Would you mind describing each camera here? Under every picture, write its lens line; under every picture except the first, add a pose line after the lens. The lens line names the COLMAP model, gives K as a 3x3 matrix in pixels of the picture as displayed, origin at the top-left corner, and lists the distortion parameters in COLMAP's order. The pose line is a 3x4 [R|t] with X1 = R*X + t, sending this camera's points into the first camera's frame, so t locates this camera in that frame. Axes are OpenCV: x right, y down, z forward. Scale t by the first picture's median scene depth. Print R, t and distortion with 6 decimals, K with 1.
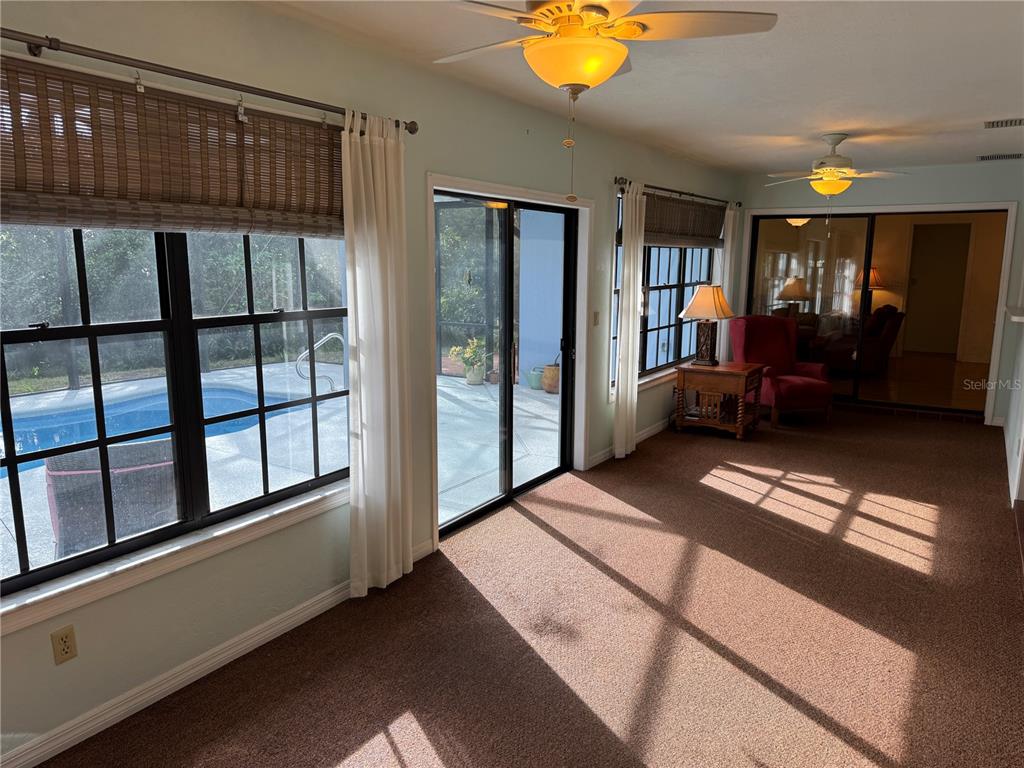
lens RADIAL K [[720.7, 0, 519.2], [0, 720.7, 392.1], [0, 0, 1]] dist [0.067110, -0.088779]
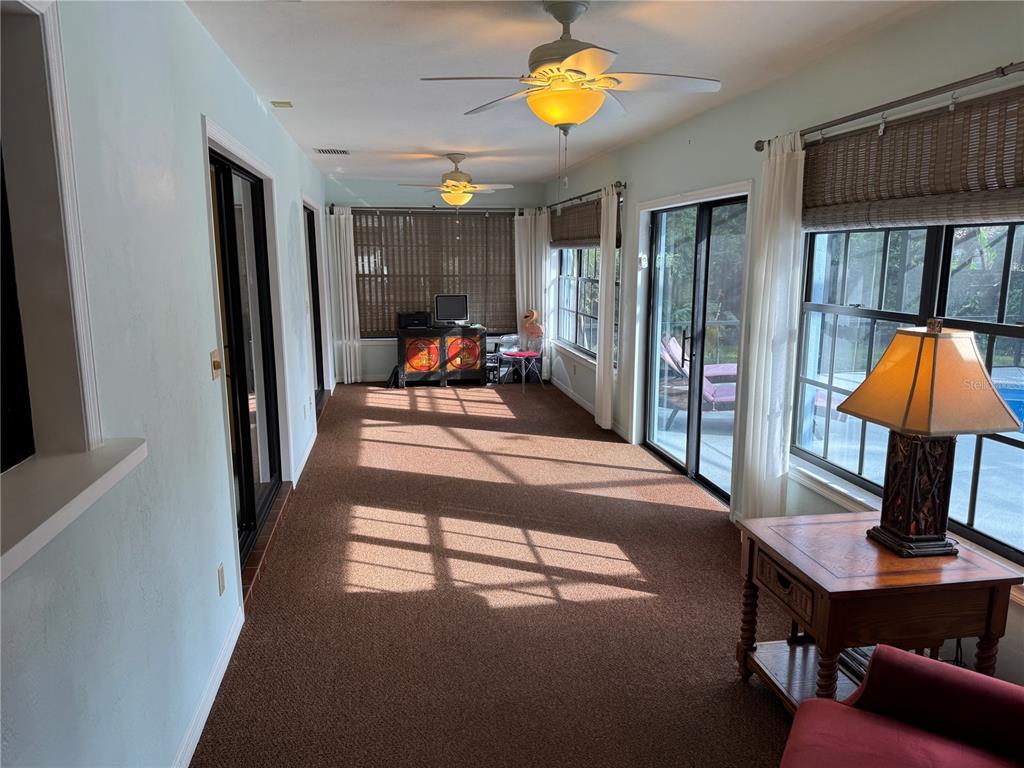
lens RADIAL K [[720.7, 0, 514.3], [0, 720.7, 382.9], [0, 0, 1]] dist [0.067110, -0.088779]
pose [[-0.740114, 0.109723, -0.663470, 0.927033], [-0.132753, 0.943346, 0.304097, -0.294199], [0.659248, 0.313144, -0.683618, 1.573181]]
